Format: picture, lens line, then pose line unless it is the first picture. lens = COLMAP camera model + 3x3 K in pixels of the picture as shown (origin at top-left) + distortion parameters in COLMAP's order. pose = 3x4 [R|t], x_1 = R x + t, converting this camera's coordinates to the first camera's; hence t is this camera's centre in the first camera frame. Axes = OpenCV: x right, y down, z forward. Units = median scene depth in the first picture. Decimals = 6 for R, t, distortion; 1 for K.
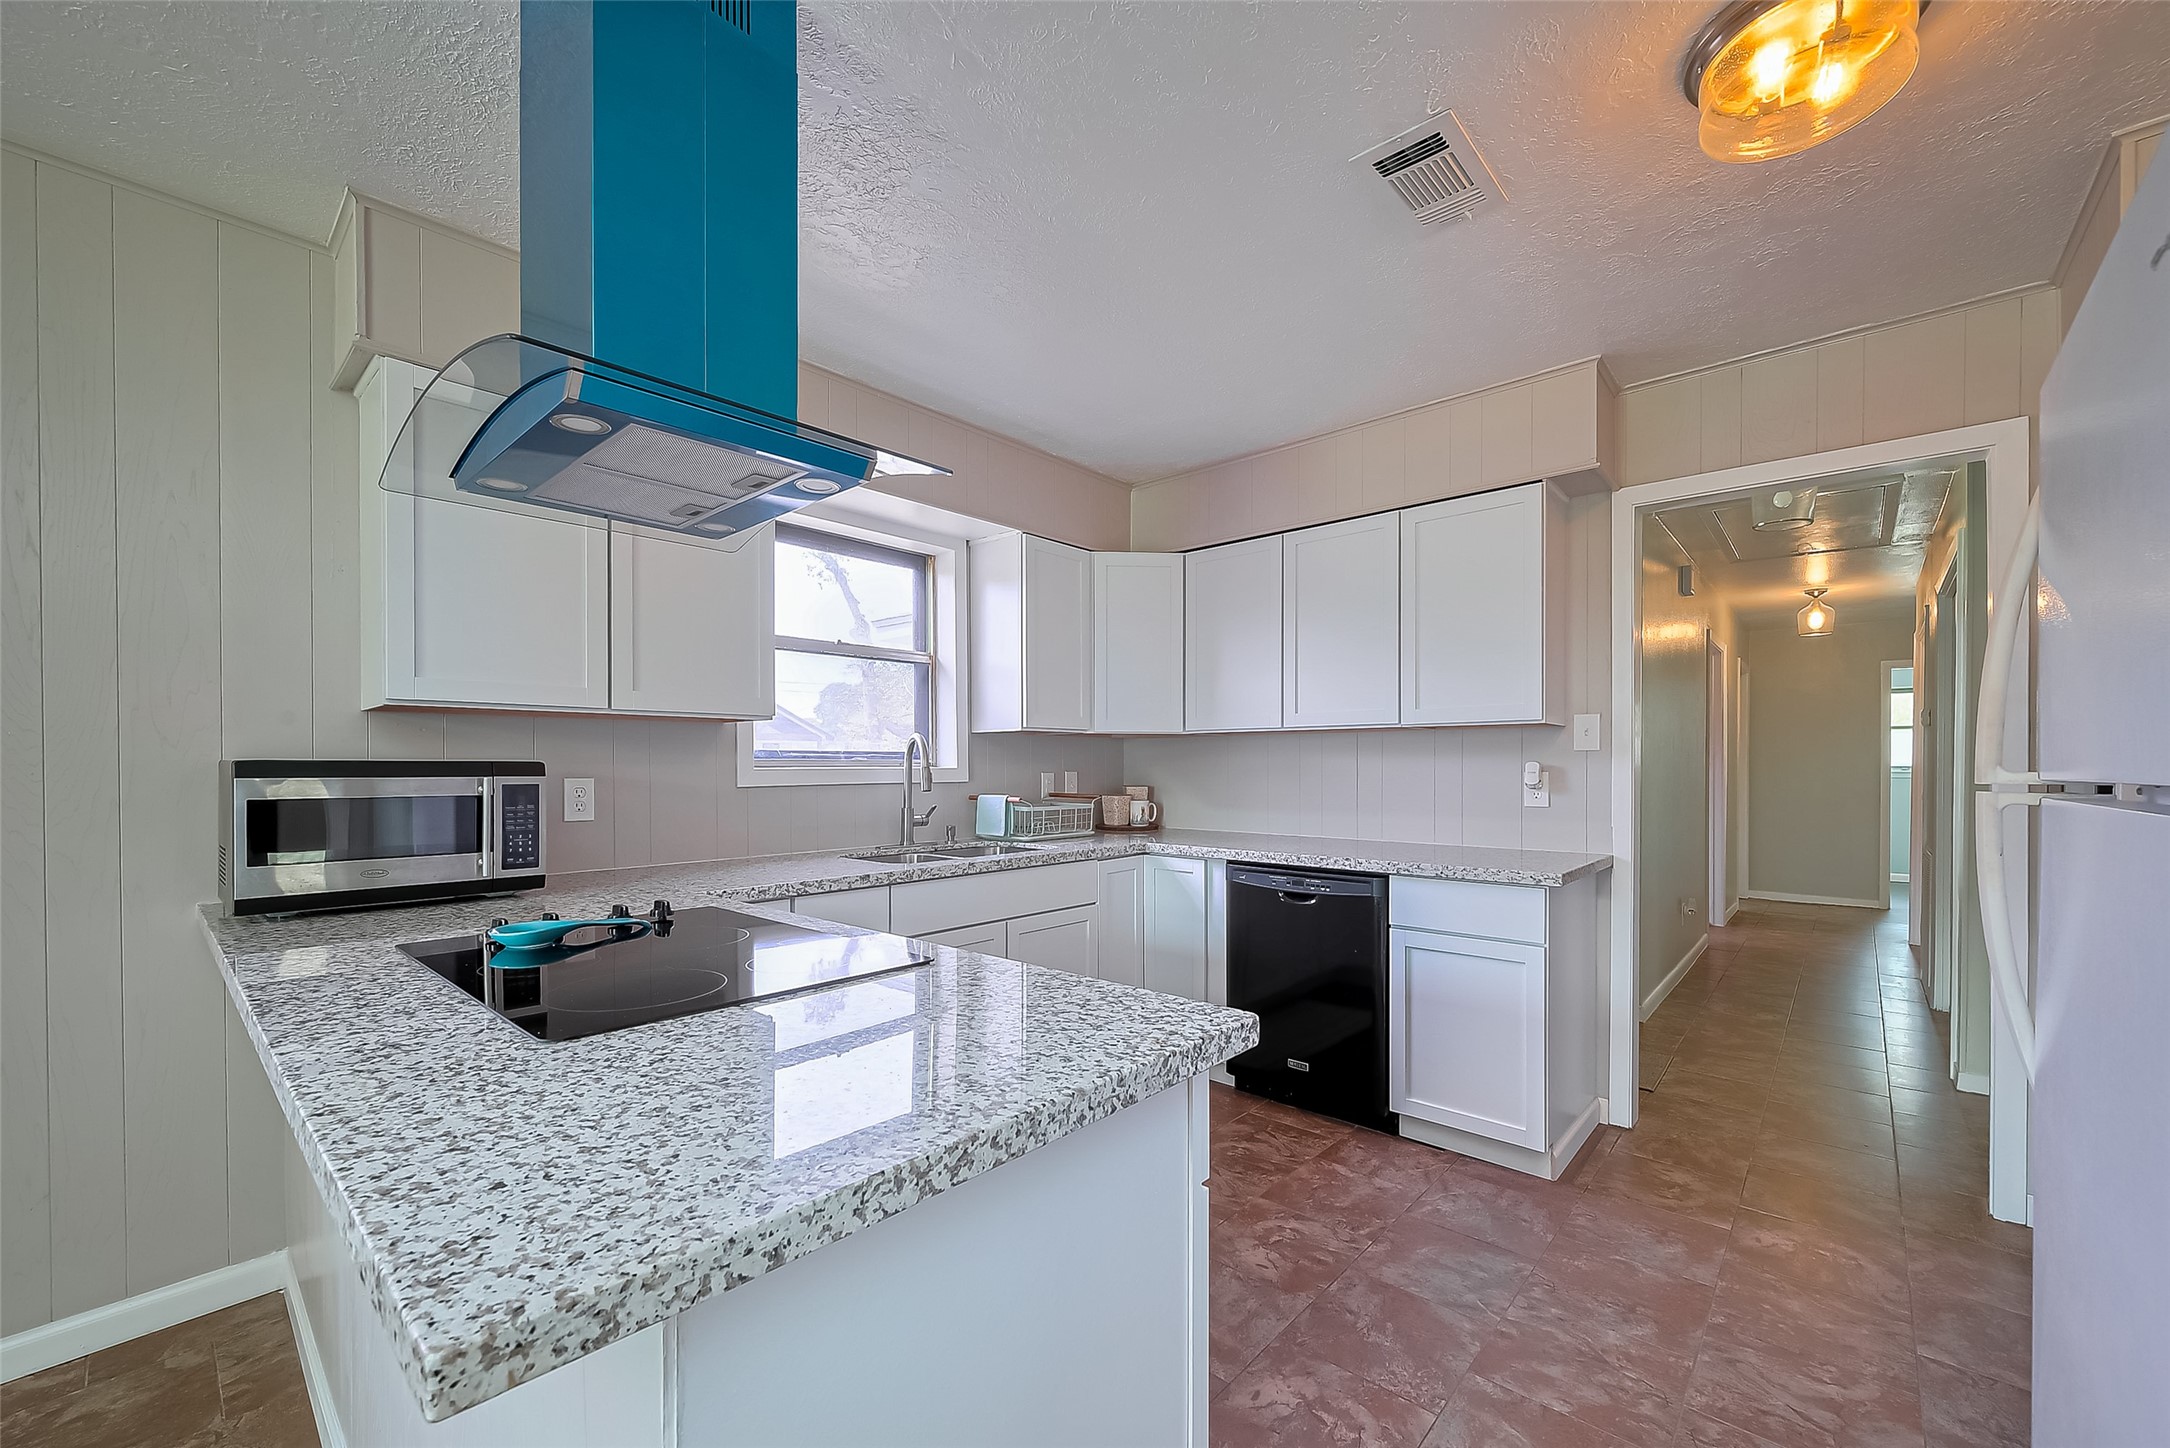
lens RADIAL K [[869.5, 0, 1088.8], [0, 869.5, 761.4], [0, 0, 1]] dist [0.002360, -0.000890]
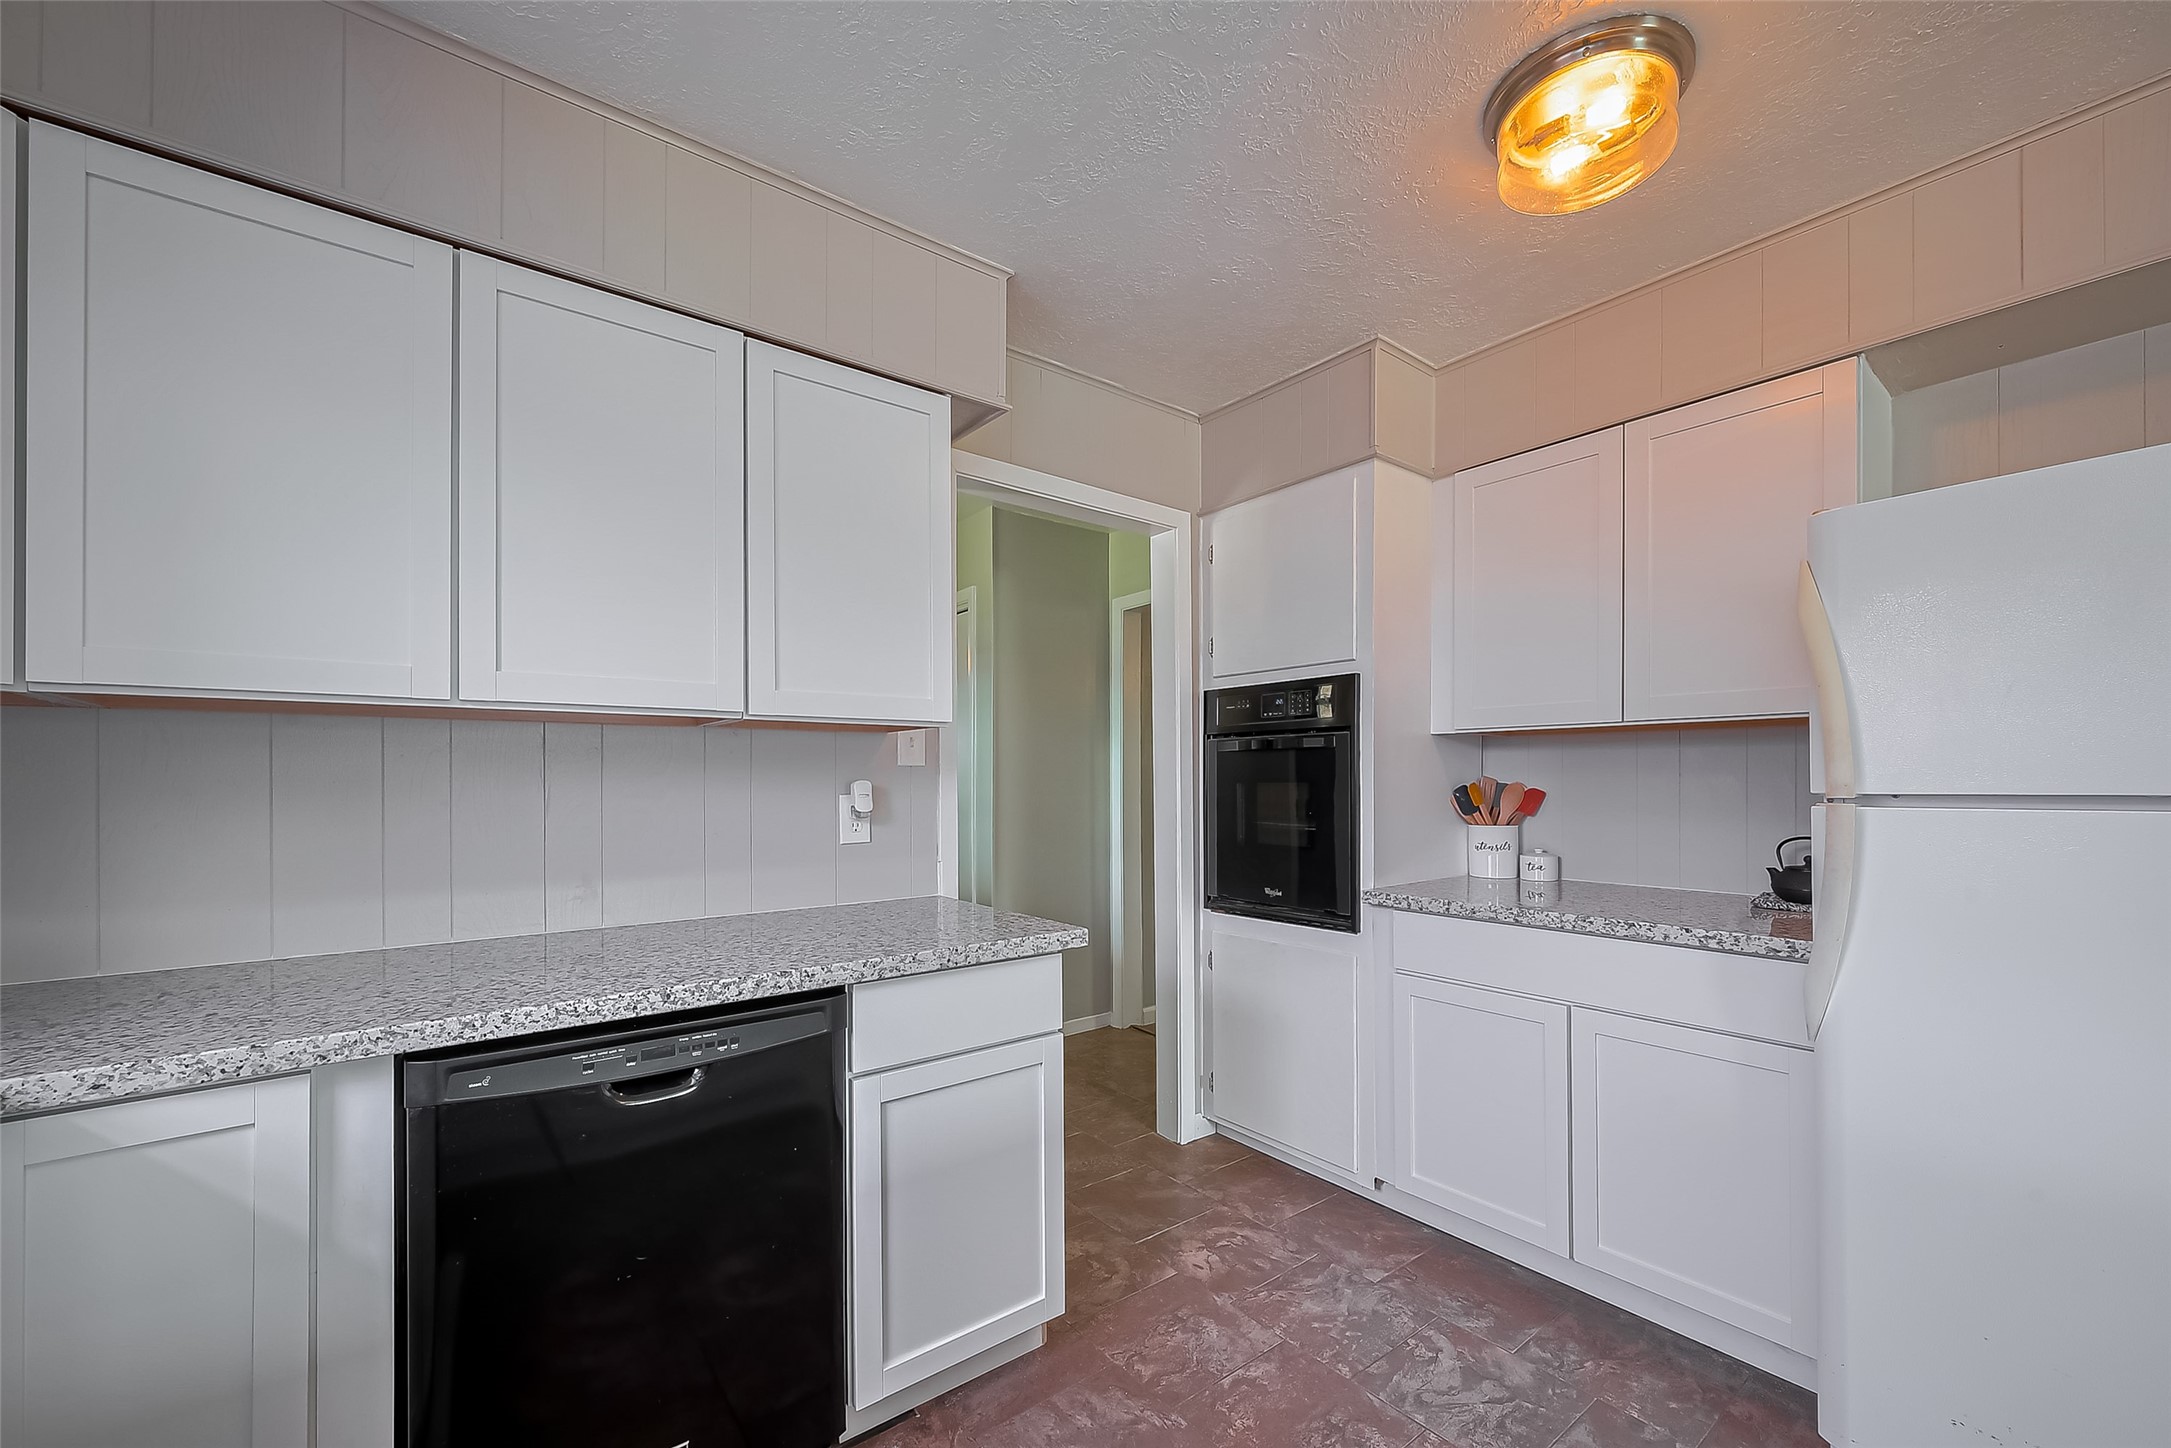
lens RADIAL K [[869.9, 0, 1130.8], [0, 869.9, 774.8], [0, 0, 1]] dist [0.002360, -0.000890]
pose [[0.164417, 0.005370, 0.986376, -0.175983], [-0.000771, 0.999986, -0.005316, -0.000680], [-0.986391, 0.000113, 0.164419, 0.746426]]
